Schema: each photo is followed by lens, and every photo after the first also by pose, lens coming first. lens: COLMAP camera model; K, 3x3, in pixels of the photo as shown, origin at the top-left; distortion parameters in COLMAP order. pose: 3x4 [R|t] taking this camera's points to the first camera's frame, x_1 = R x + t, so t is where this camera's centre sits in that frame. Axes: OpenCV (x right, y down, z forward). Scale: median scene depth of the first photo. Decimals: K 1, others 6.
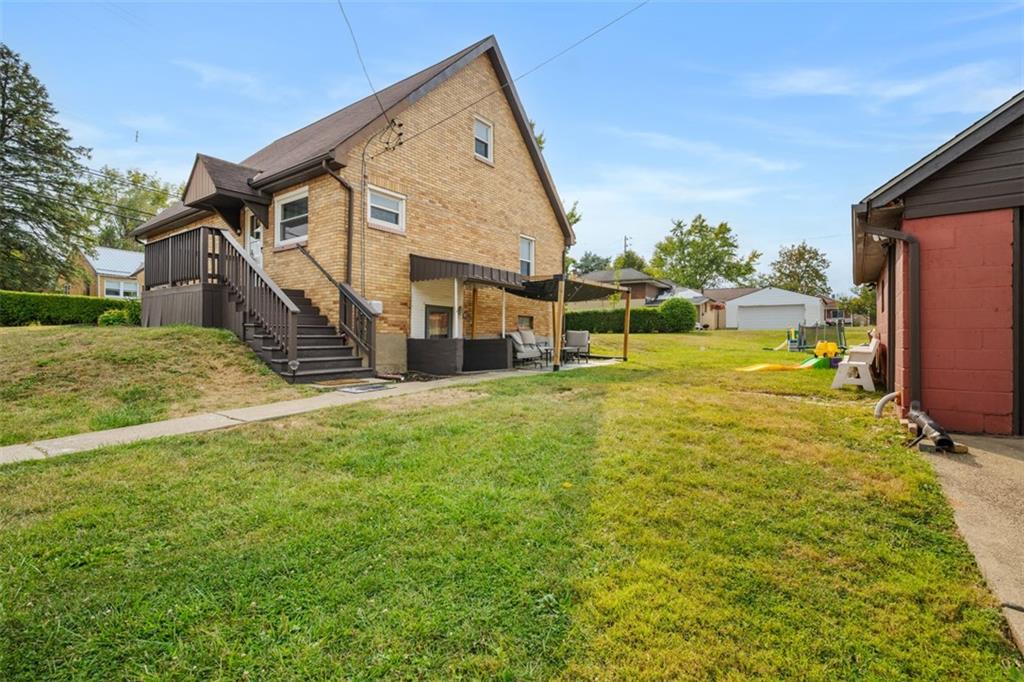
lens RADIAL K [[466.1, 0, 513.6], [0, 466.1, 338.8], [0, 0, 1]] dist [0.002099, 0.001105]
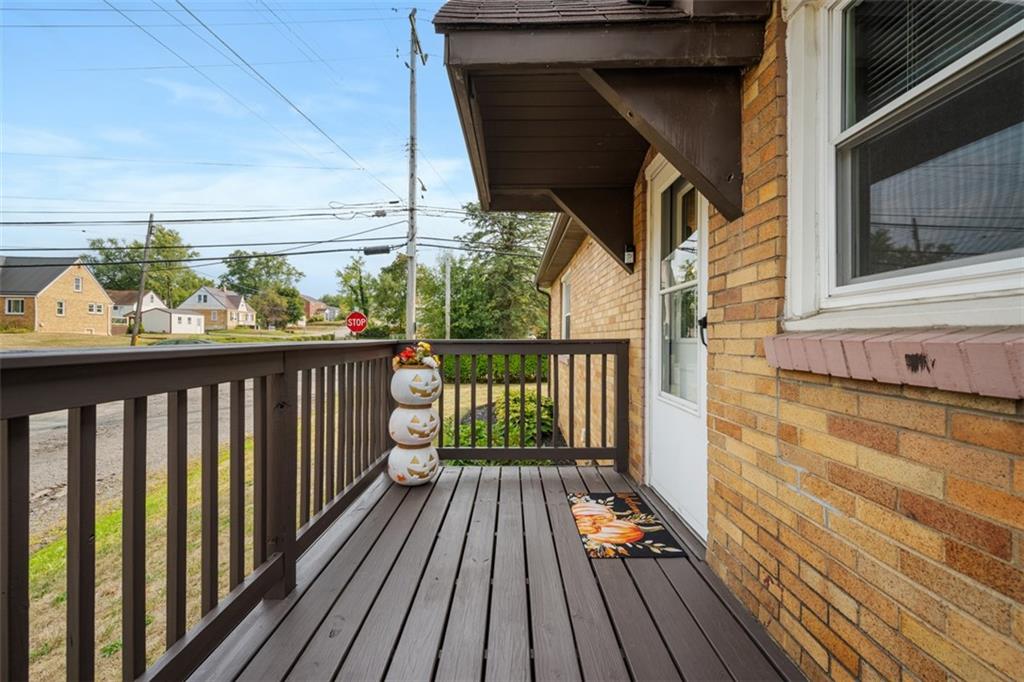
lens RADIAL K [[410.2, 0, 514.0], [0, 410.2, 340.3], [0, 0, 1]] dist [-0.000267, 0.000126]
pose [[0.583319, -0.000020, -0.812243, -0.449193], [0.004817, 0.999982, 0.003435, -0.190010], [0.812229, -0.005916, 0.583309, 0.838679]]
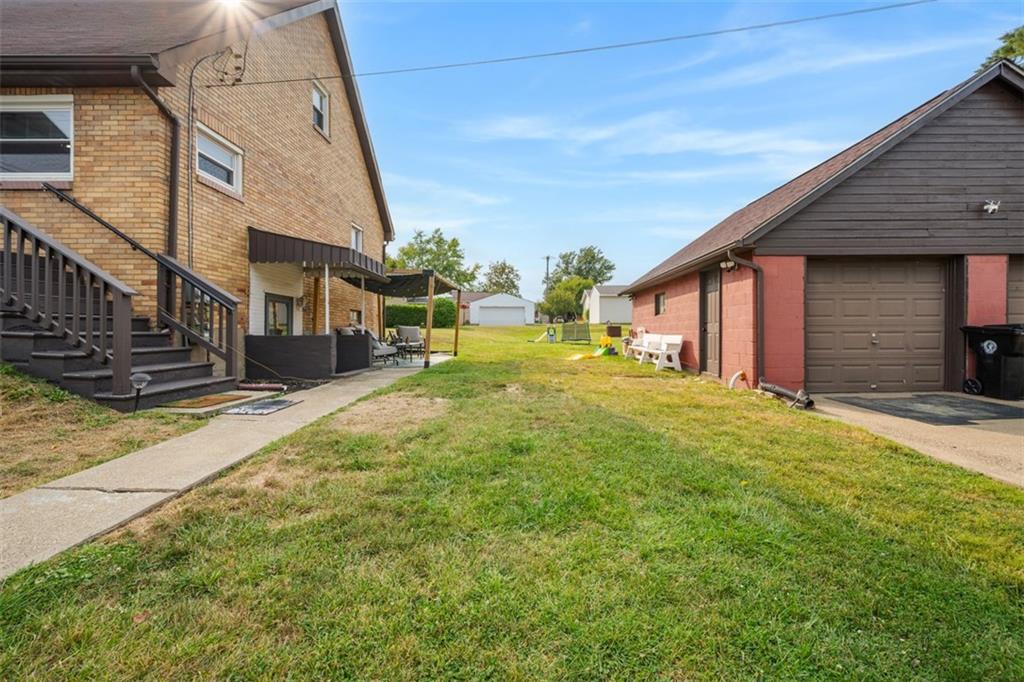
lens RADIAL K [[410.2, 0, 521.8], [0, 410.2, 334.4], [0, 0, 1]] dist [-0.000267, 0.000126]
pose [[0.812462, -0.003473, 0.583004, -0.247137], [0.000334, 0.999985, 0.005491, -0.005167], [-0.583015, -0.004266, 0.812450, 0.172778]]
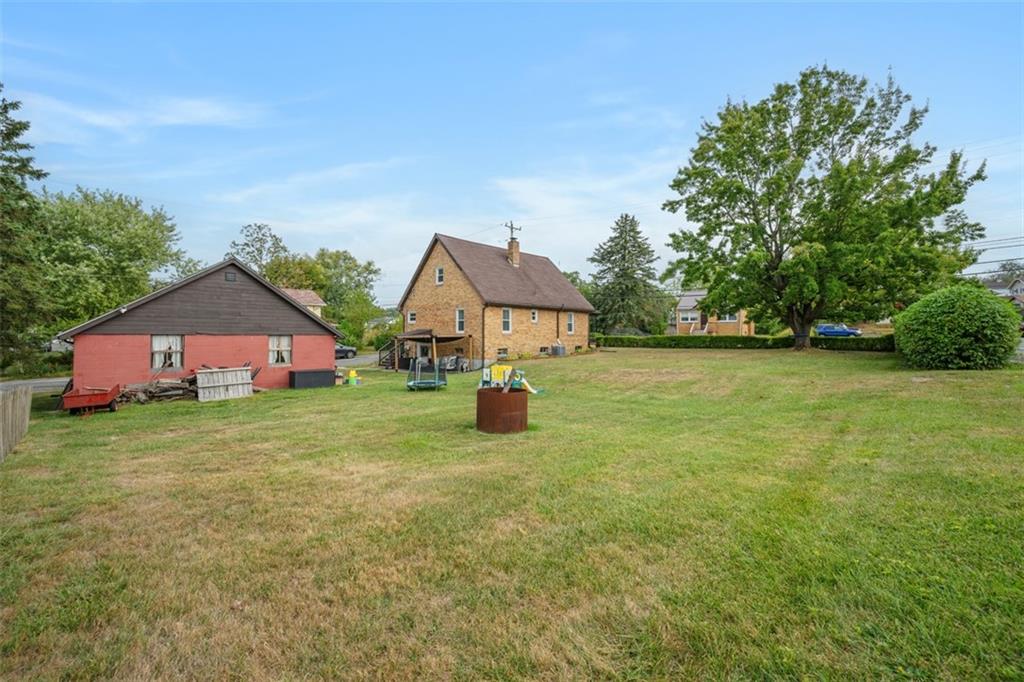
lens RADIAL K [[410.2, 0, 507.9], [0, 410.2, 341.2], [0, 0, 1]] dist [-0.000267, 0.000126]
pose [[-0.133095, 0.009382, -0.991059, 2.380286], [0.003482, 0.999953, 0.008998, -0.123375], [0.991097, -0.002253, -0.133121, 1.936785]]
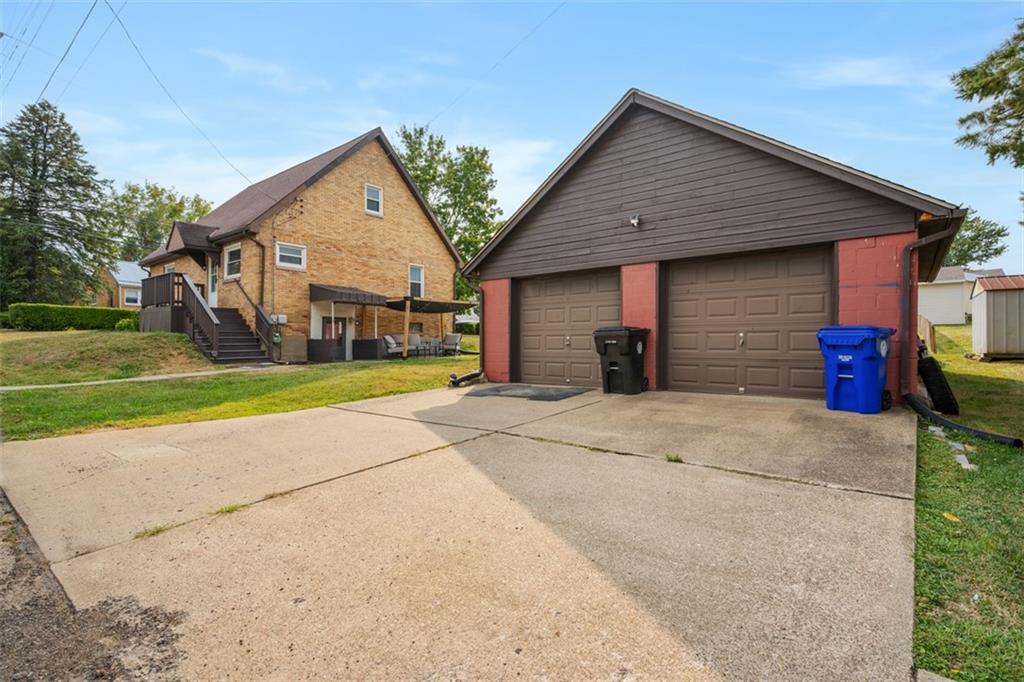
lens RADIAL K [[484.1, 0, 511.9], [0, 484.1, 339.6], [0, 0, 1]] dist [0.005430, -0.000296]
pose [[0.998642, -0.001137, -0.052086, 0.511502], [0.001020, 0.999997, -0.002270, 0.005227], [0.052089, 0.002214, 0.998640, -0.537572]]
